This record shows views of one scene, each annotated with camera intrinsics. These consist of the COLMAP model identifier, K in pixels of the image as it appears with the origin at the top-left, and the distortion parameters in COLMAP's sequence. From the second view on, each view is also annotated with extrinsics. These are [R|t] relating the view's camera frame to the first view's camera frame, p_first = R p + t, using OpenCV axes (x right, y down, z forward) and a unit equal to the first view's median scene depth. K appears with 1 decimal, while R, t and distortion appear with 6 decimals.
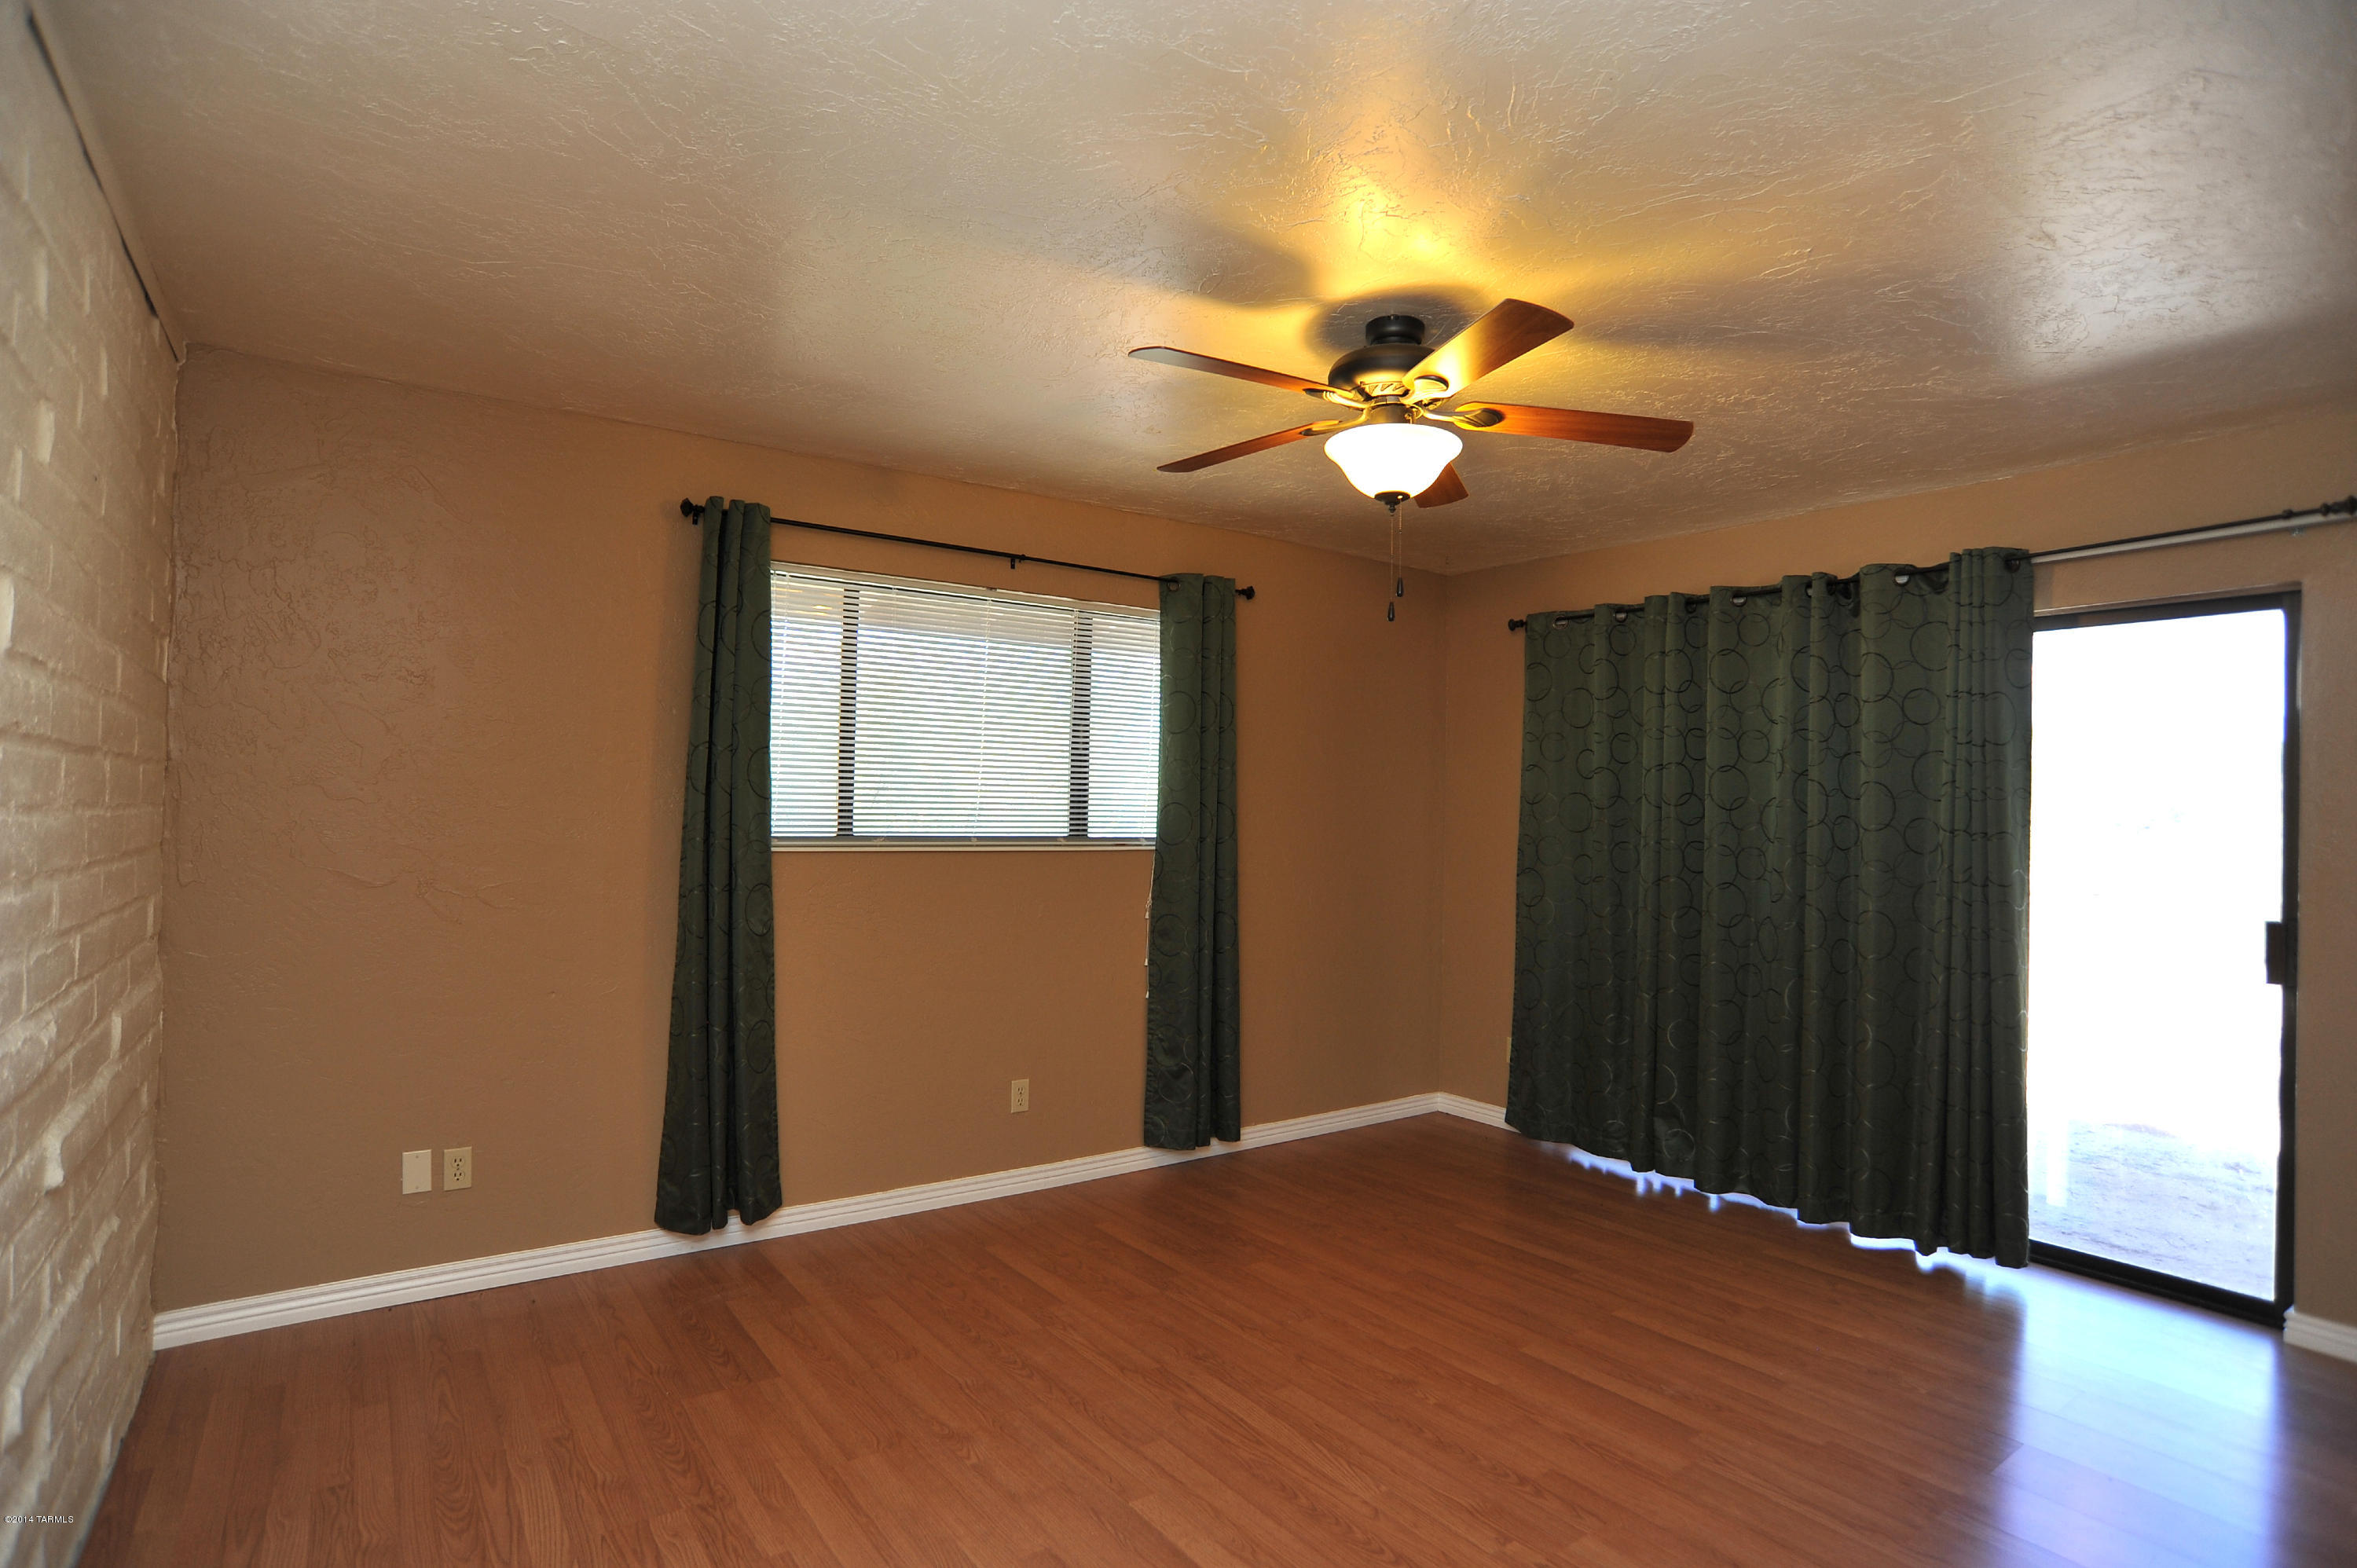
lens RADIAL K [[1181.9, 0, 1165.1], [0, 1181.9, 792.5], [0, 0, 1]] dist [-0.098715, 0.048466]
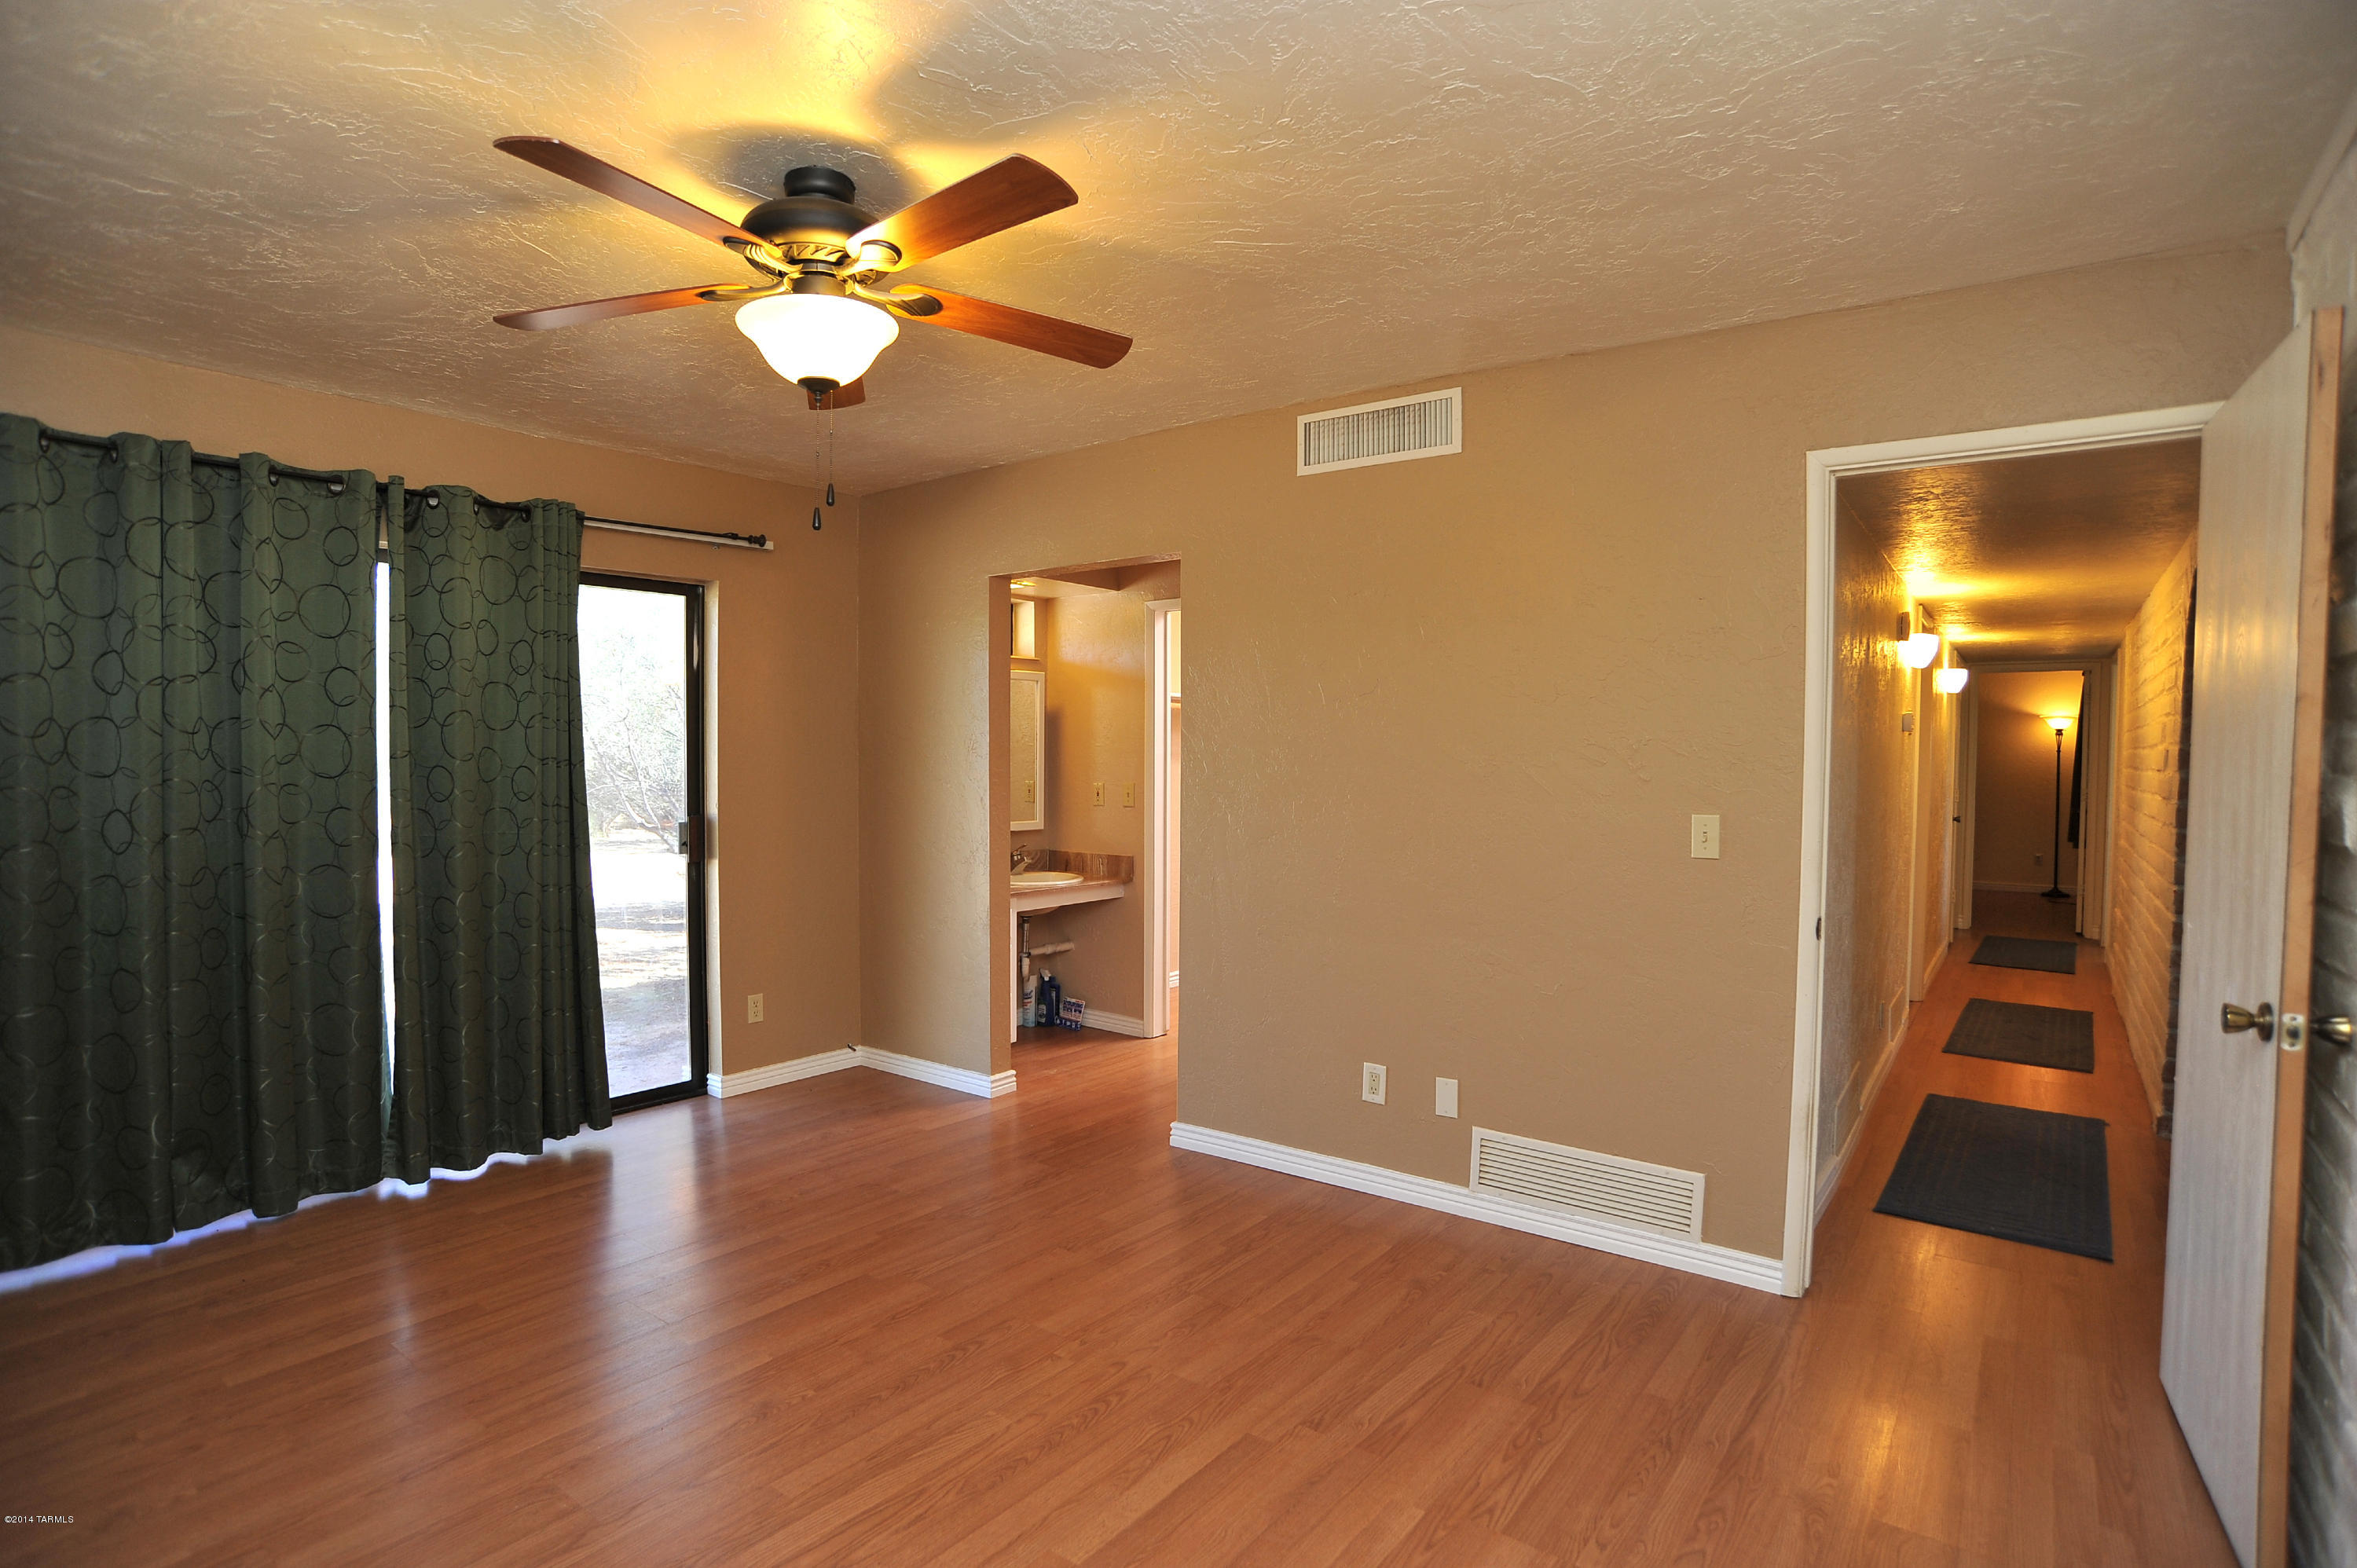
lens RADIAL K [[1181.9, 0, 1165.1], [0, 1181.9, 792.5], [0, 0, 1]] dist [-0.098715, 0.048466]
pose [[-0.277120, -0.053919, 0.959321, -0.580094], [-0.025820, 0.998482, 0.048662, -0.002363], [-0.960488, -0.011284, -0.278092, 0.814903]]
